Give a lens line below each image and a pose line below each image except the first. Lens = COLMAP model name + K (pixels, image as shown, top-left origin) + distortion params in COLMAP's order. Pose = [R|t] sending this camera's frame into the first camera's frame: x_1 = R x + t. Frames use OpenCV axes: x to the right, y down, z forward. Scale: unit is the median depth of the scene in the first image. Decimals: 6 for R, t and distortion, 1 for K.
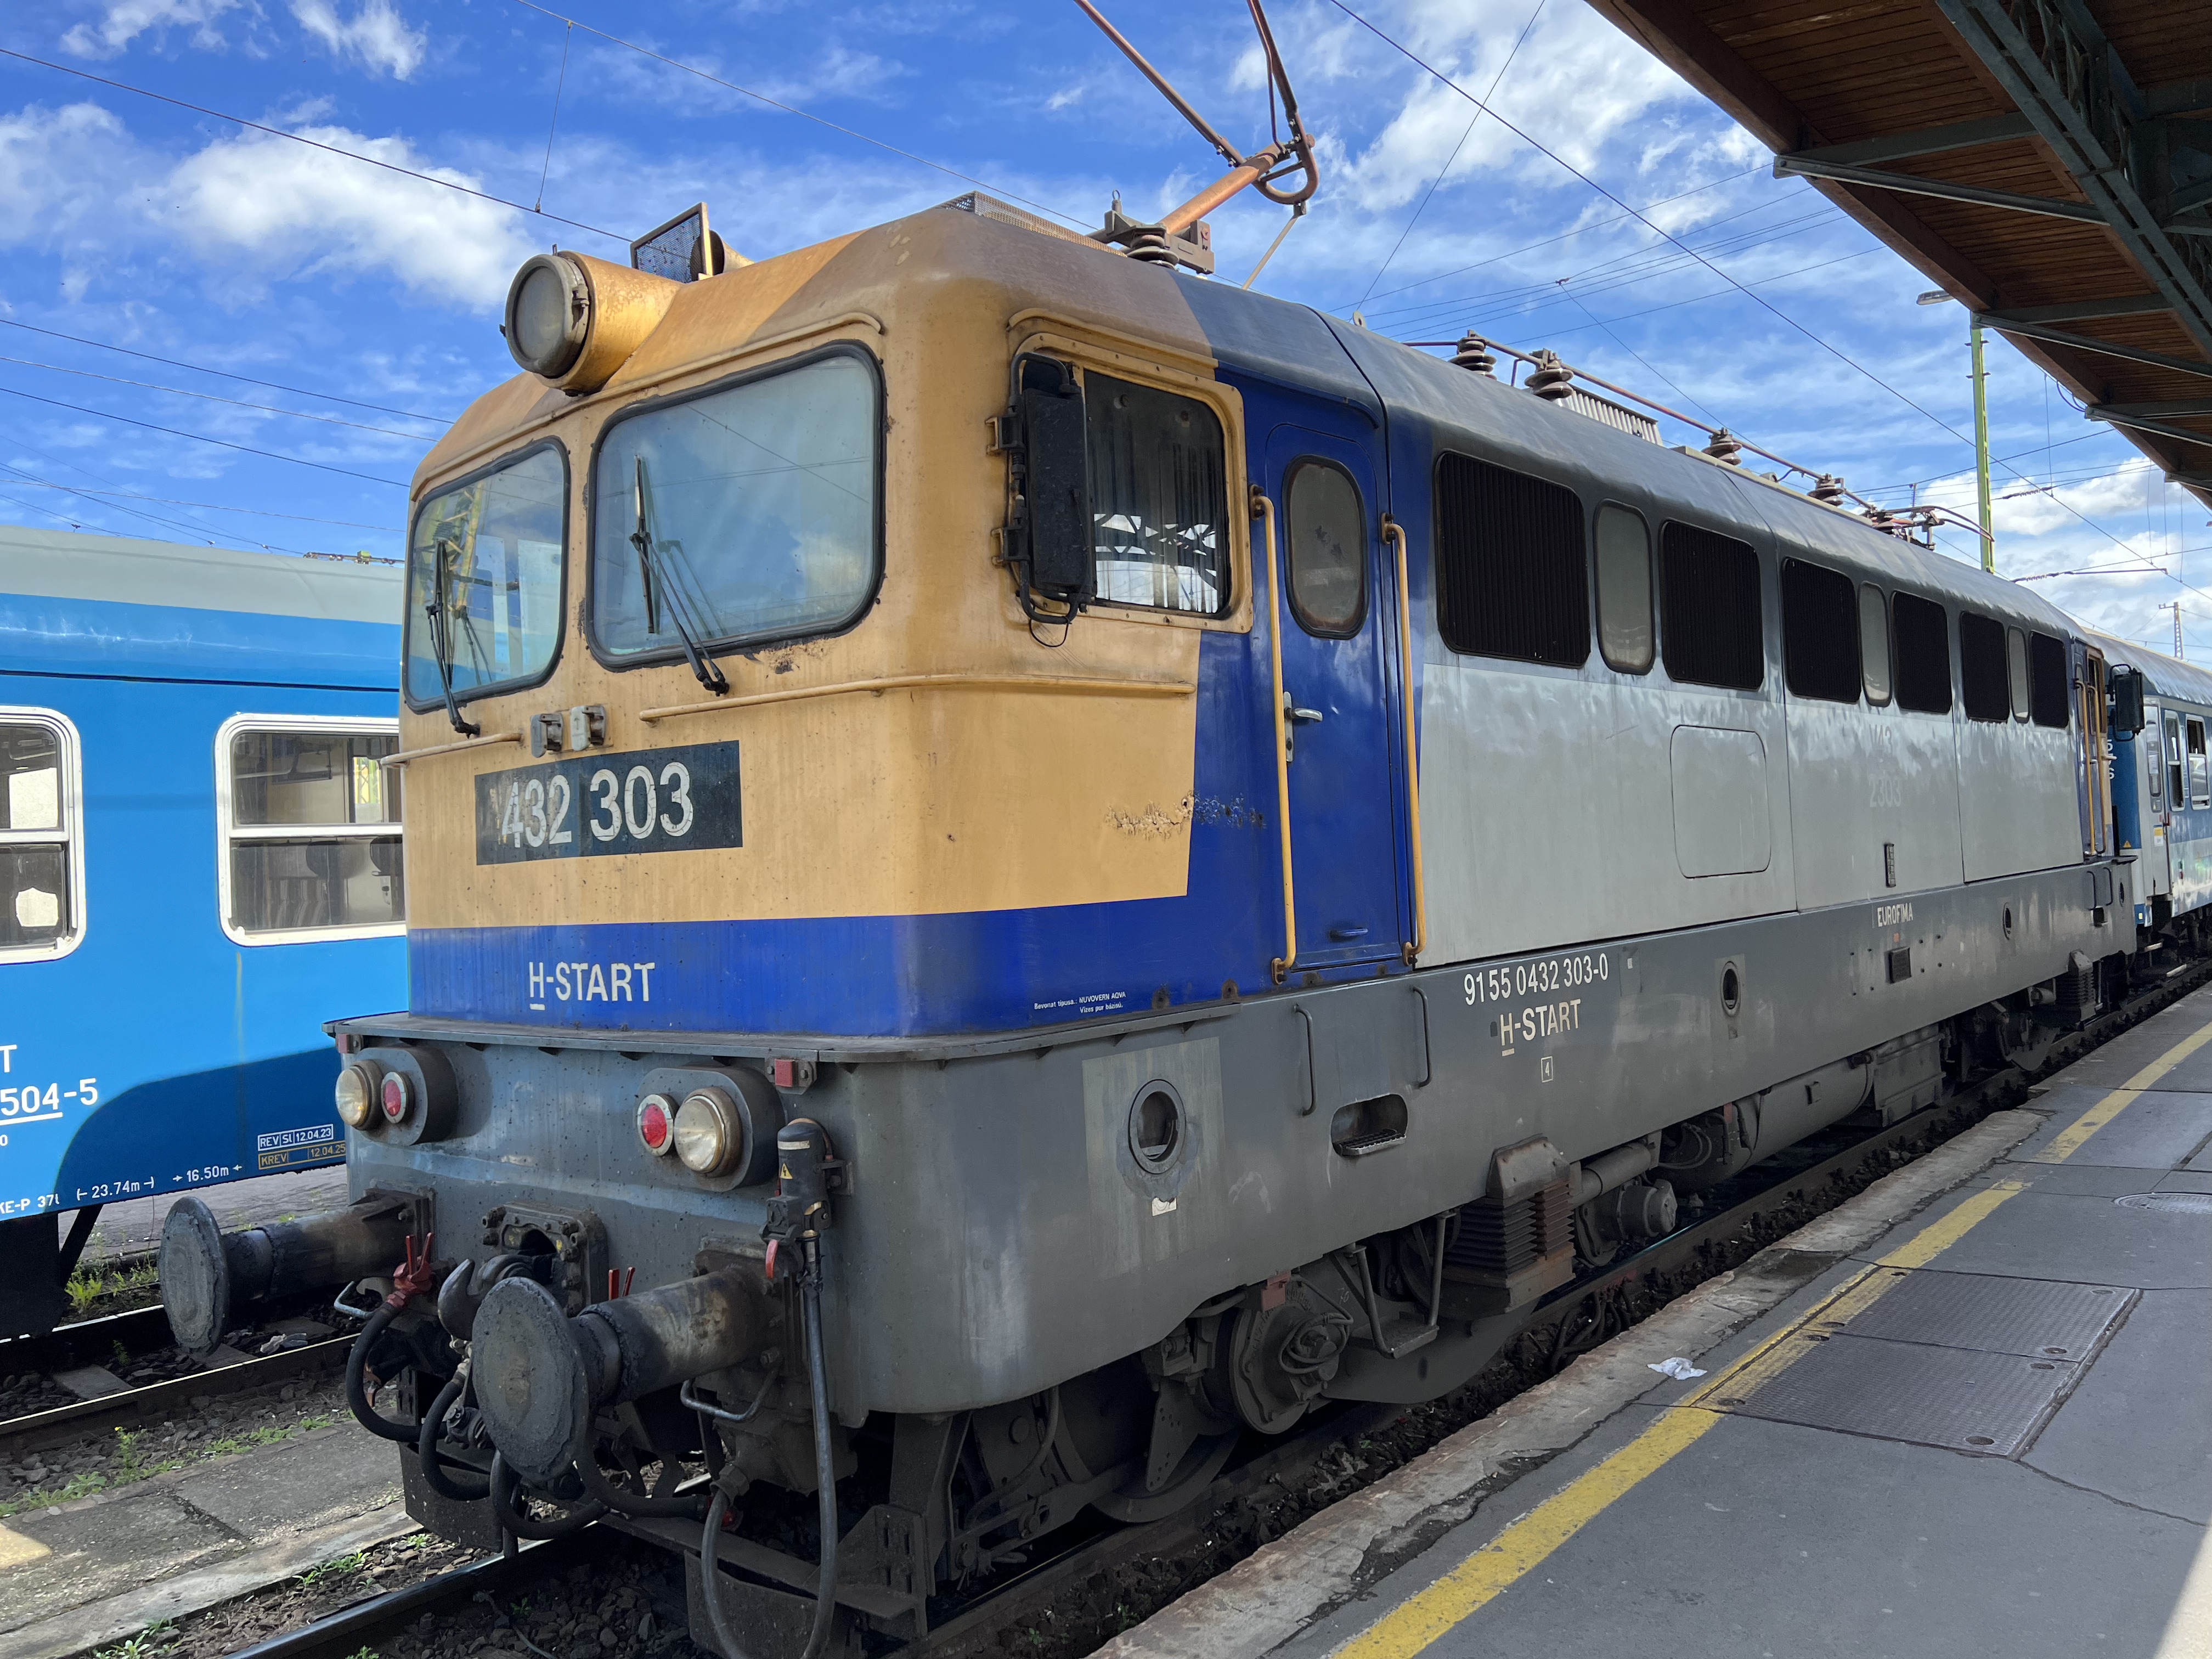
lens RADIAL K [[1681.9, 0, 1077.7], [0, 1681.9, 833.8], [0, 0, 1]] dist [0.060861, -0.061889]
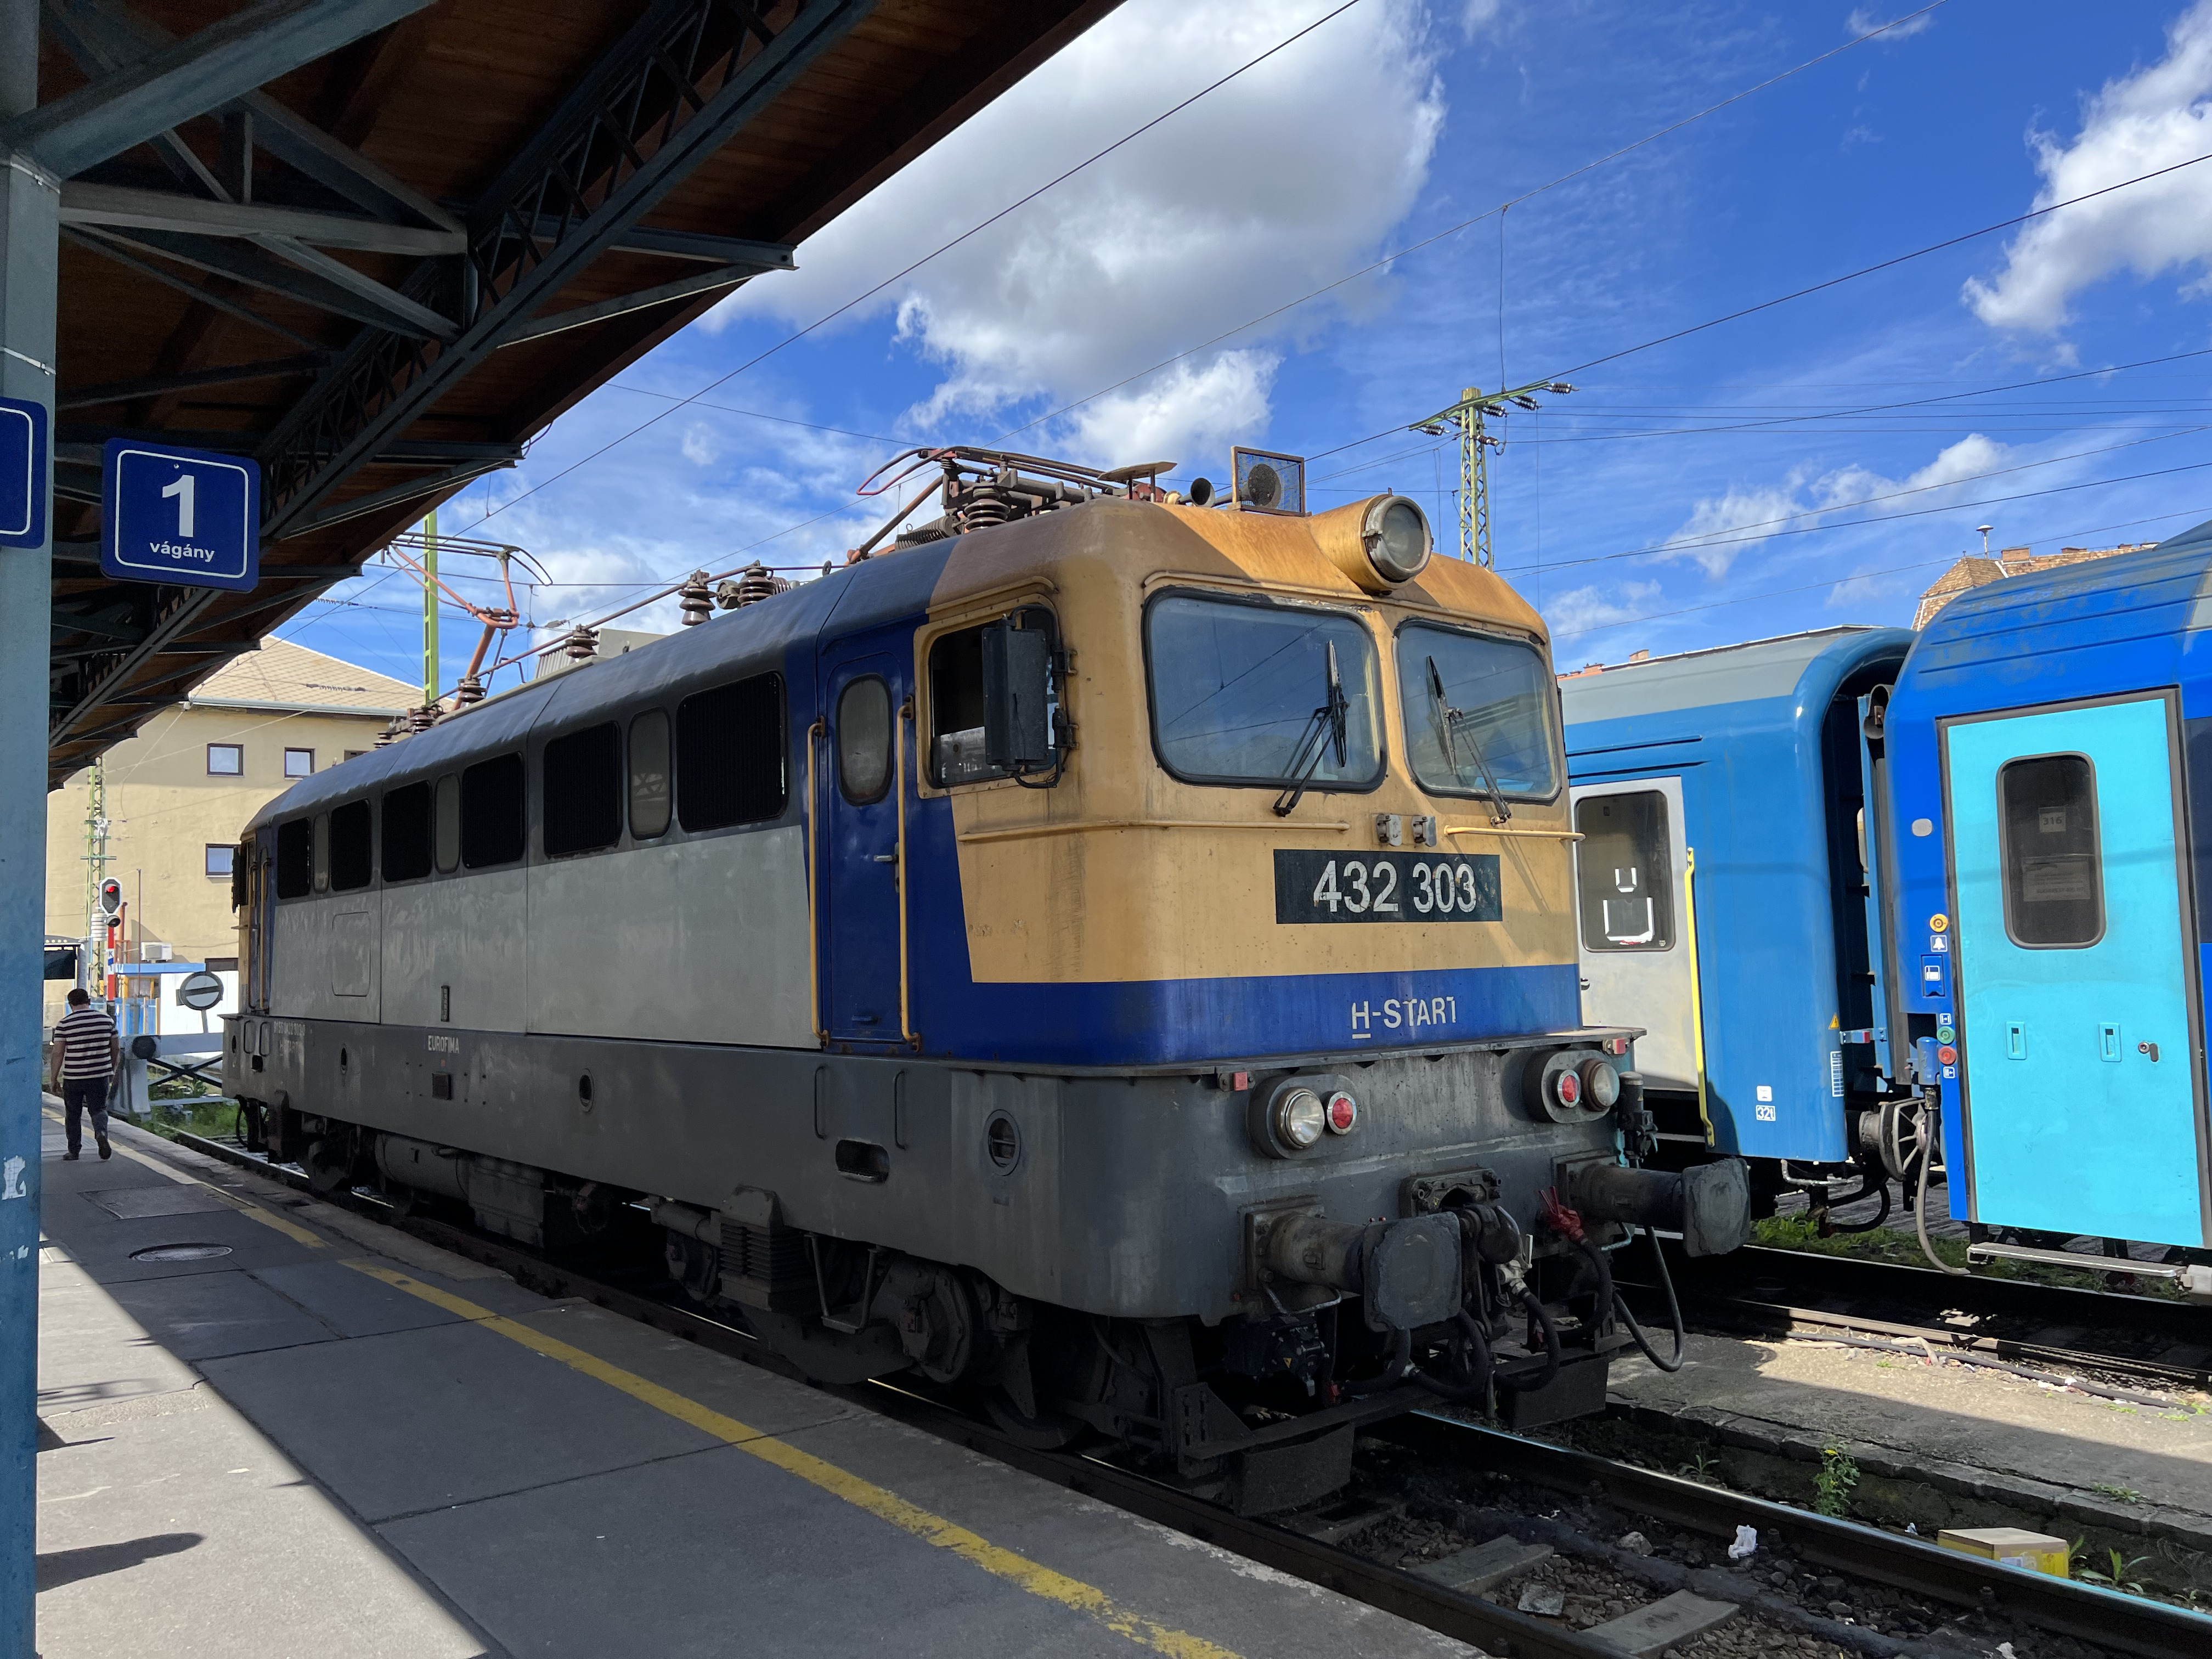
lens RADIAL K [[1681.9, 0, 1104.6], [0, 1681.9, 811.2], [0, 0, 1]] dist [0.060861, -0.061889]
pose [[0.198910, 0.126737, 0.971788, -1.615625], [-0.004221, 0.991704, -0.128470, 0.096891], [-0.980009, 0.021452, 0.197795, 0.917914]]
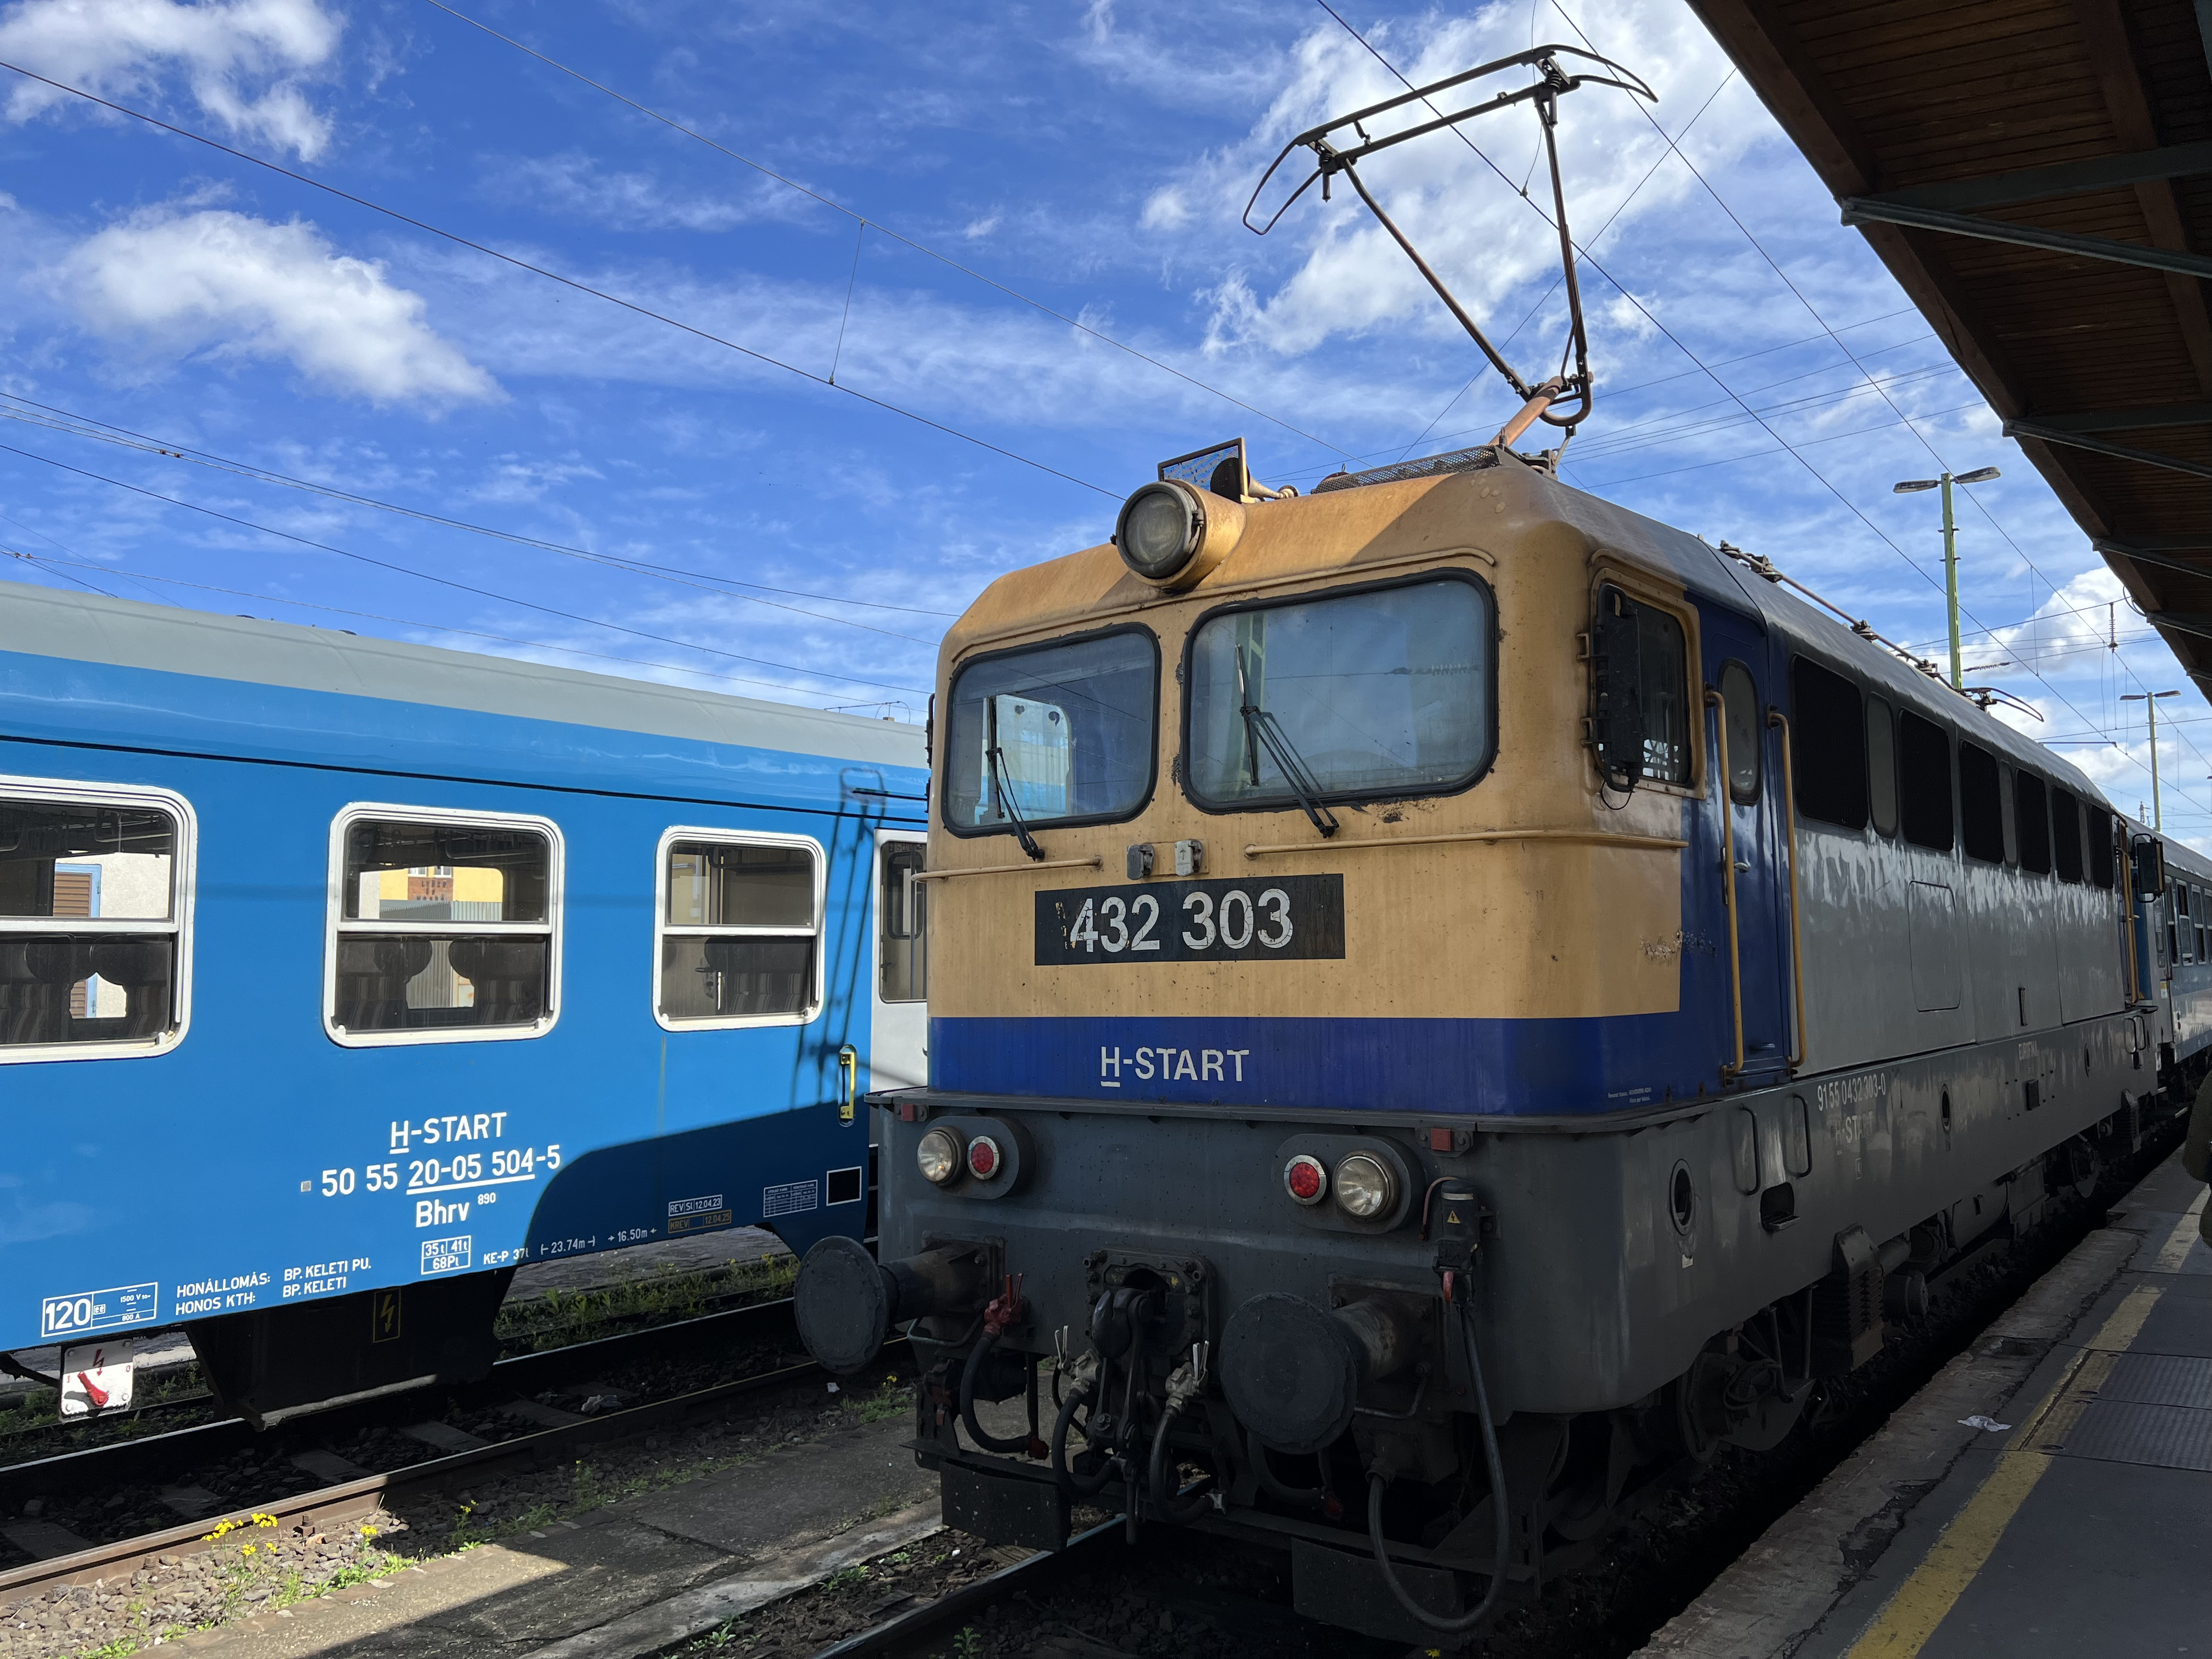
lens RADIAL K [[1681.9, 0, 1097.7], [0, 1681.9, 826.7], [0, 0, 1]] dist [0.060861, -0.061889]
pose [[0.997522, 0.037655, 0.059425, -0.401217], [-0.033112, 0.996583, -0.075670, 0.009382], [-0.062071, 0.073515, 0.995361, -0.208764]]
